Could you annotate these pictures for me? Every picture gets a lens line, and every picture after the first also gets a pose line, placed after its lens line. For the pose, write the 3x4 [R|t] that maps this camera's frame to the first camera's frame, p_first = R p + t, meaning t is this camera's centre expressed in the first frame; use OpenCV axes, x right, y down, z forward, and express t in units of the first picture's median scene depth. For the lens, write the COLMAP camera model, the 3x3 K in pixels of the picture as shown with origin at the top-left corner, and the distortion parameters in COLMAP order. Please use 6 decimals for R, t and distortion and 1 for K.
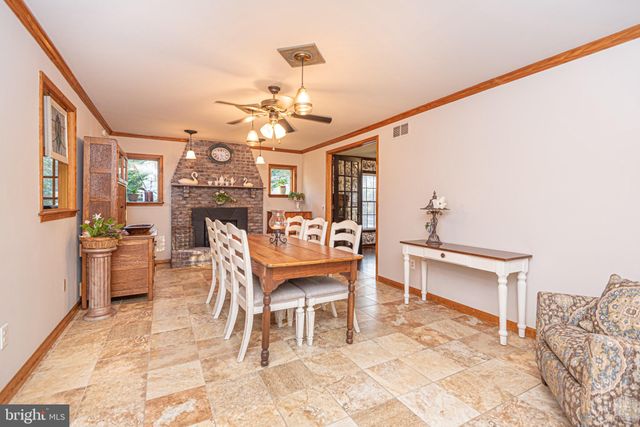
lens RADIAL K [[286.4, 0, 320.9], [0, 286.4, 207.4], [0, 0, 1]] dist [-0.001590, -0.000155]
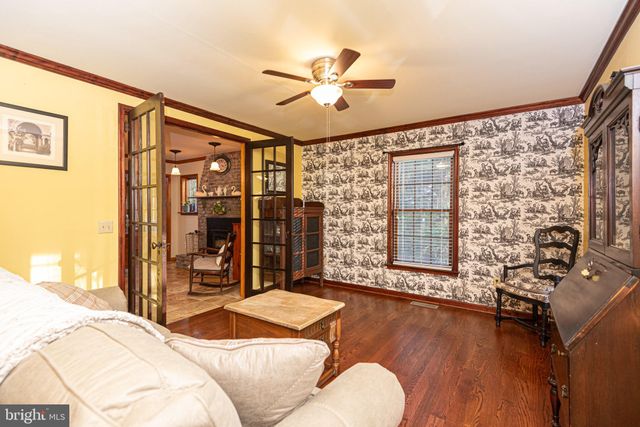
lens RADIAL K [[292.9, 0, 320.0], [0, 292.9, 213.5], [0, 0, 1]] dist [0.000483, 0.000029]
pose [[0.472246, 0.002810, -0.881462, 0.730603], [-0.013438, 0.999902, -0.004012, -0.014047], [0.881364, 0.013740, 0.472237, 0.815073]]
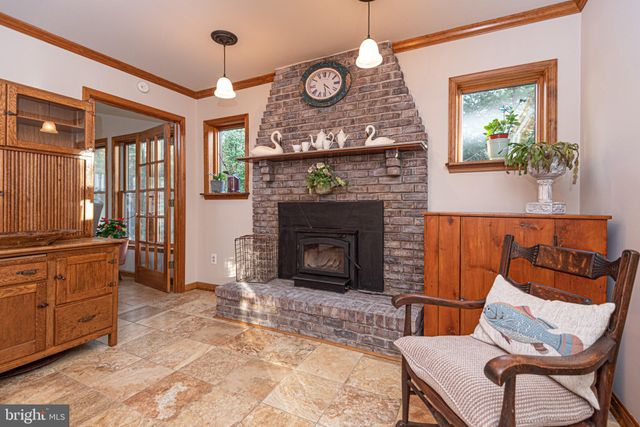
lens RADIAL K [[286.4, 0, 320.9], [0, 286.4, 207.4], [0, 0, 1]] dist [-0.001590, -0.000155]
pose [[0.580591, -0.002836, -0.814191, 0.018354], [-0.014025, 0.999811, -0.013484, 0.016726], [0.814075, 0.019248, 0.580441, 0.731491]]
